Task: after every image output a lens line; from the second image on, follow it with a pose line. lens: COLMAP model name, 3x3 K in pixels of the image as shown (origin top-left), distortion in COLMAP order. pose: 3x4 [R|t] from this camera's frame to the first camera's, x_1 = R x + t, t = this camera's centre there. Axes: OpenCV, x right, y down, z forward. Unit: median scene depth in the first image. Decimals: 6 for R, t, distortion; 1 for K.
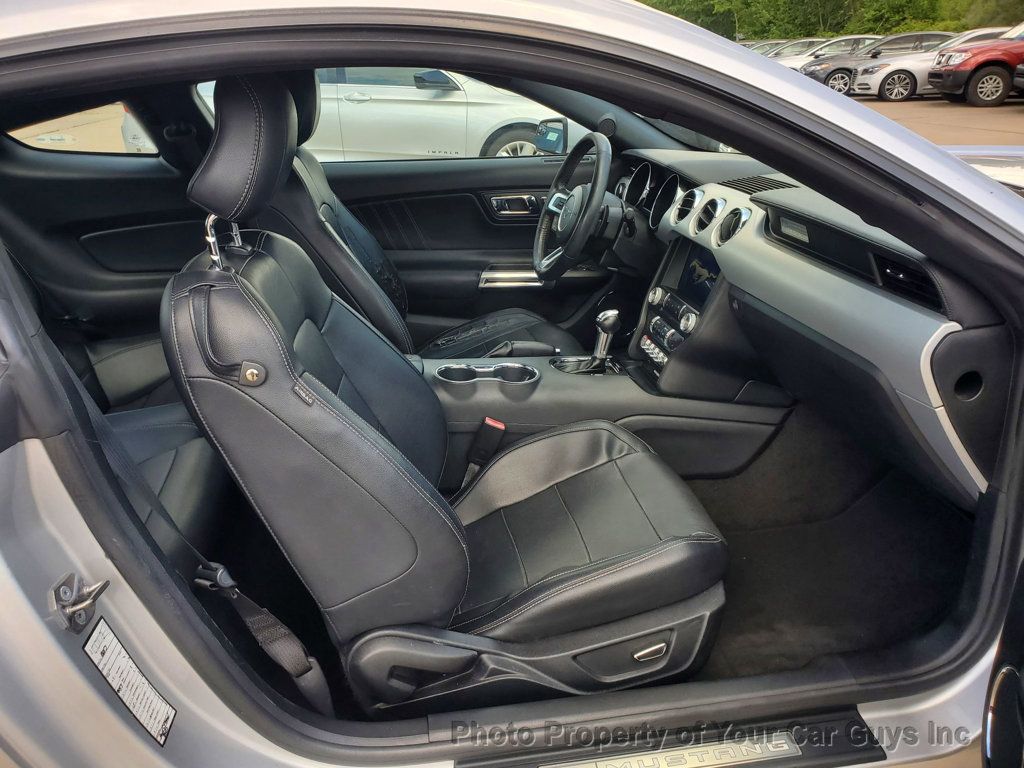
lens RADIAL K [[812.5, 0, 507.8], [0, 812.5, 384.9], [0, 0, 1]] dist [-0.030115, 0.062013]
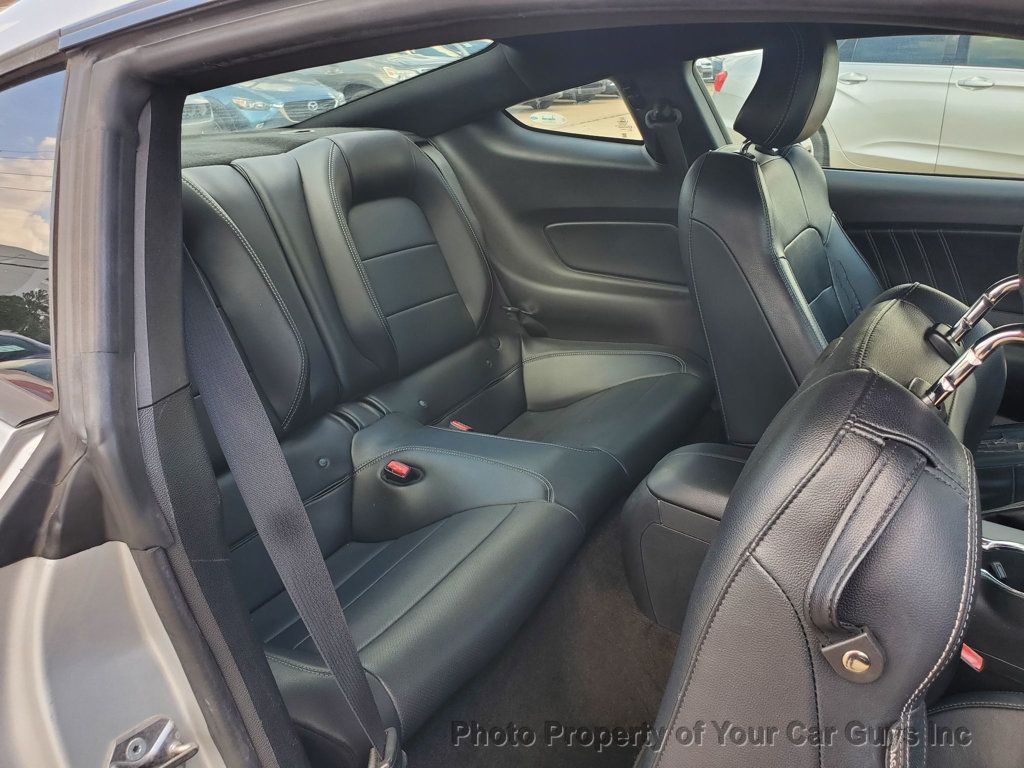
lens RADIAL K [[809.4, 0, 516.9], [0, 809.4, 372.7], [0, 0, 1]] dist [-0.022552, 0.049536]
pose [[0.771954, 0.238210, -0.589358, 0.044896], [-0.233650, 0.968560, 0.085438, -0.144139], [0.591180, 0.071749, 0.803342, 0.401437]]
